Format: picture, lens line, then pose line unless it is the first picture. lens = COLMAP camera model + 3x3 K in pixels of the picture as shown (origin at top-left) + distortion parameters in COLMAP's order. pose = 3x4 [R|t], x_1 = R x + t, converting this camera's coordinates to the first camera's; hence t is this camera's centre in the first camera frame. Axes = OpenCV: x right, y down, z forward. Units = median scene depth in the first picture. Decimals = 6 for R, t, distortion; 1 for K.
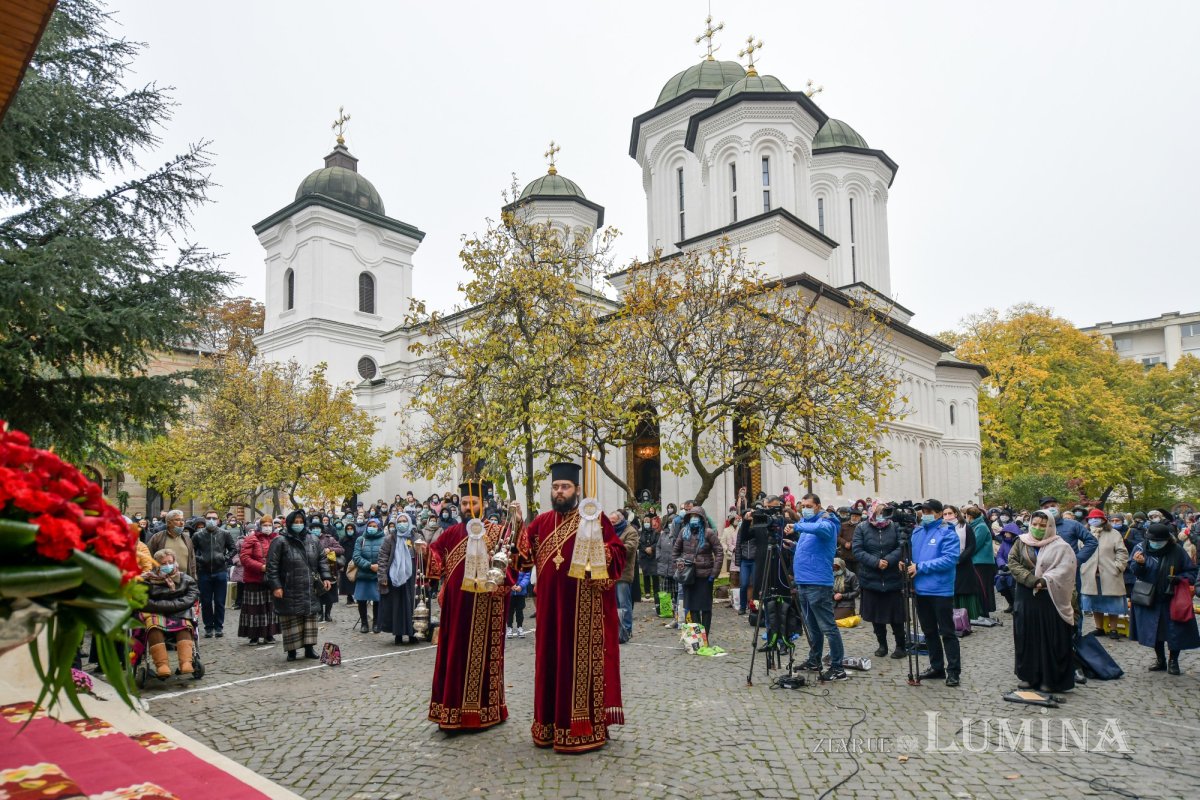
lens RADIAL K [[687.2, 0, 561.6], [0, 687.2, 443.1], [0, 0, 1]] dist [-0.007926, -0.000504]
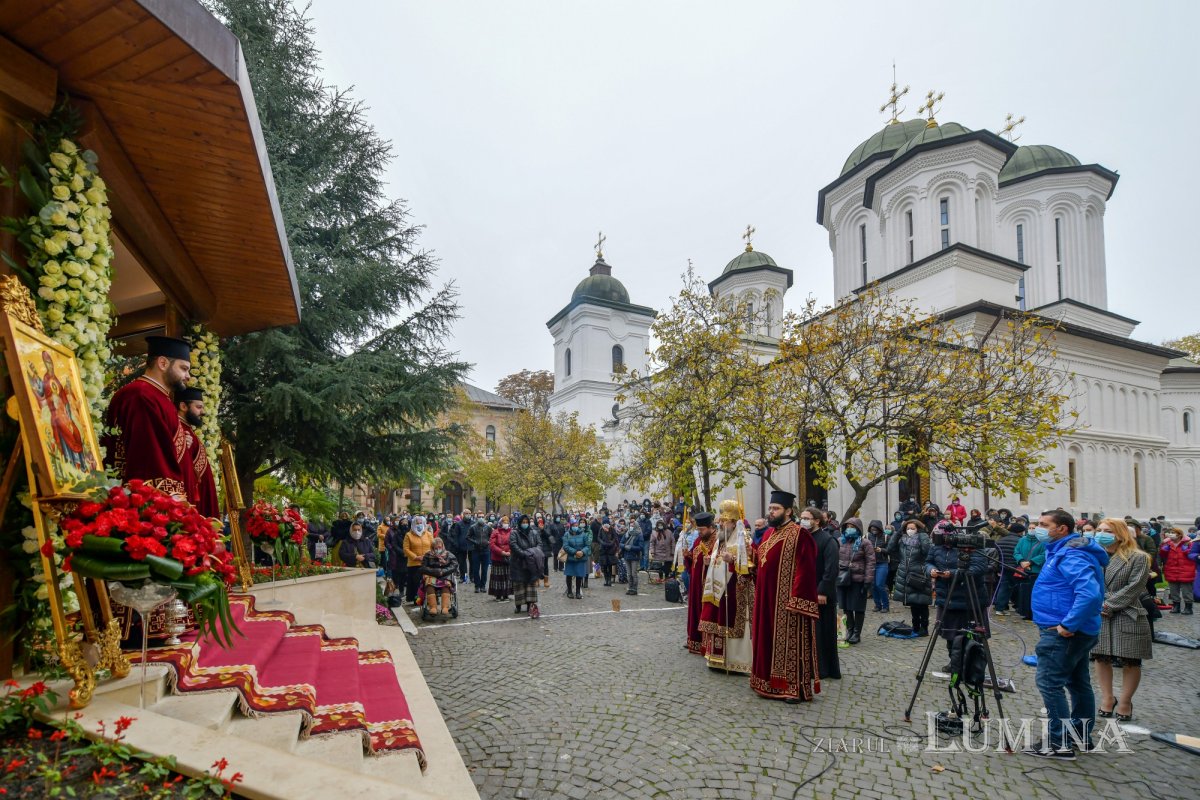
lens RADIAL K [[487.2, 0, 554.9], [0, 487.2, 480.1], [0, 0, 1]] dist [-0.008898, 0.000346]
pose [[0.913270, -0.009088, -0.407253, 0.041404], [0.023868, 0.999227, 0.031228, -0.002922], [0.406654, -0.038240, 0.912782, 0.015658]]
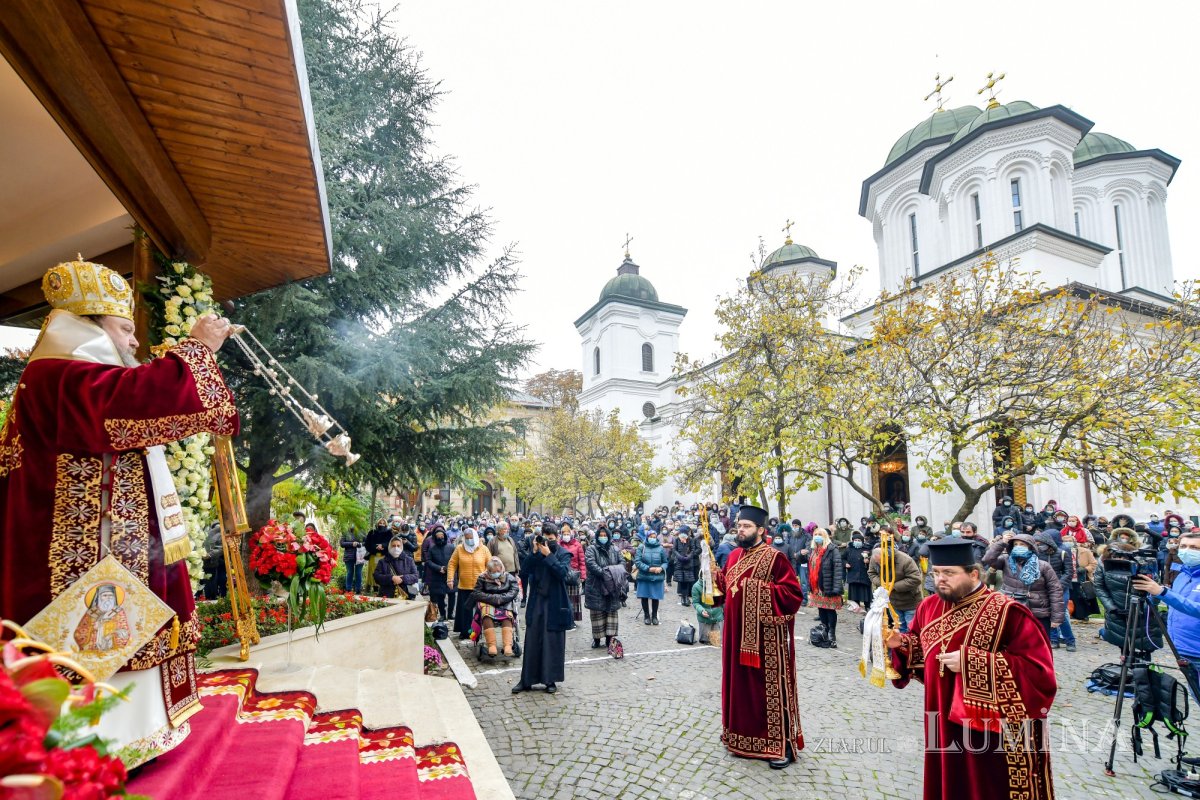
lens RADIAL K [[487.2, 0, 571.5], [0, 487.2, 466.5], [0, 0, 1]] dist [-0.008898, 0.000346]
pose [[0.905310, -0.021442, -0.424209, -0.010544], [0.025763, 0.999658, 0.004453, -0.004865], [0.423969, -0.014960, 0.905553, 0.056738]]
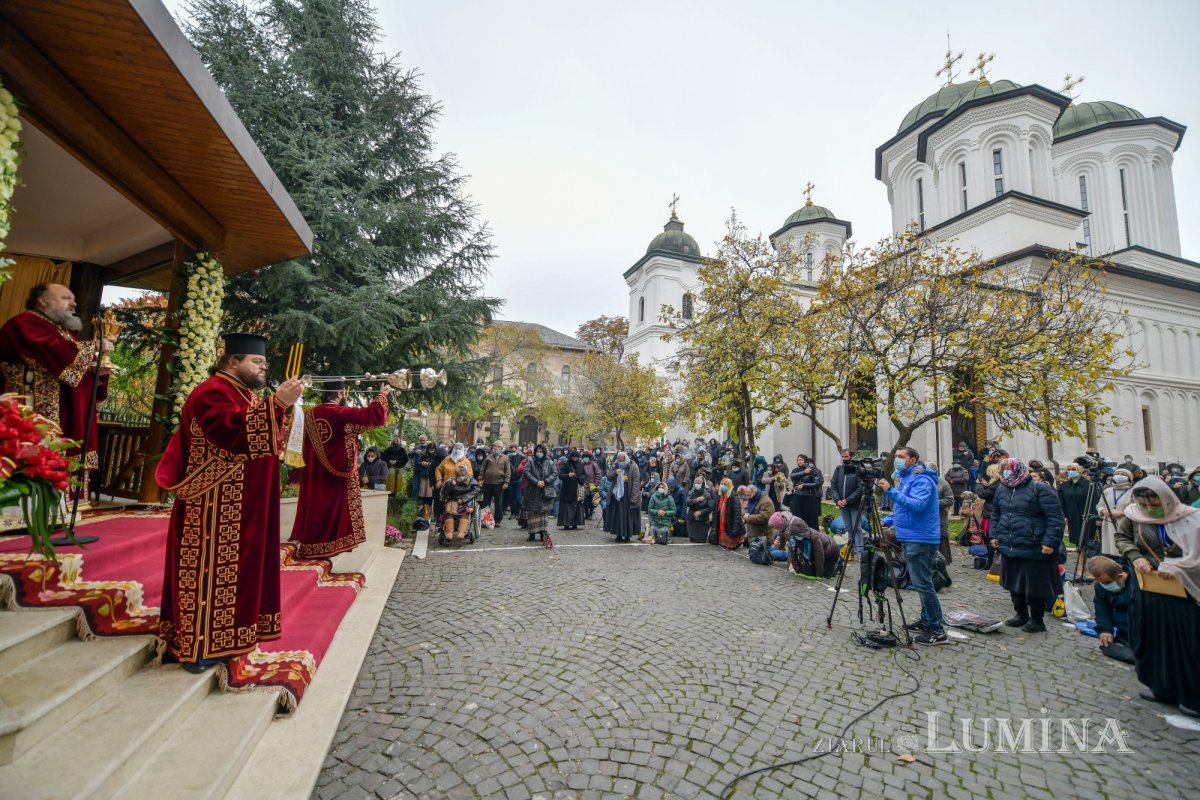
lens RADIAL K [[451.6, 0, 593.0], [0, 451.6, 385.5], [0, 0, 1]] dist [-0.010679, 0.000360]
pose [[0.875793, -0.021580, -0.482204, 0.067342], [0.002000, 0.999154, -0.041082, 0.002308], [0.482682, 0.035015, 0.875095, 0.047204]]
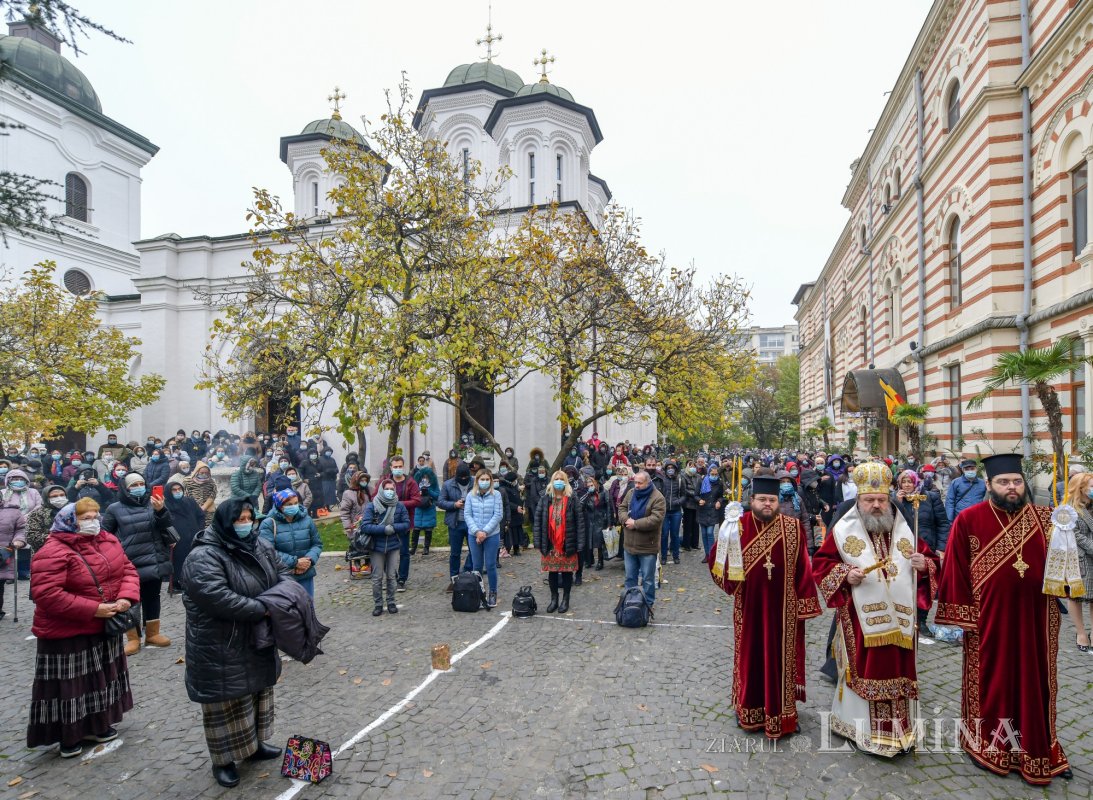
lens RADIAL K [[523.9, 0, 616.4], [0, 523.9, 429.0], [0, 0, 1]] dist [-0.014533, 0.001972]
pose [[0.853689, 0.018775, 0.520445, -0.098474], [-0.058314, 0.996511, 0.059703, 0.000264], [-0.517508, -0.081317, 0.851806, 0.151447]]
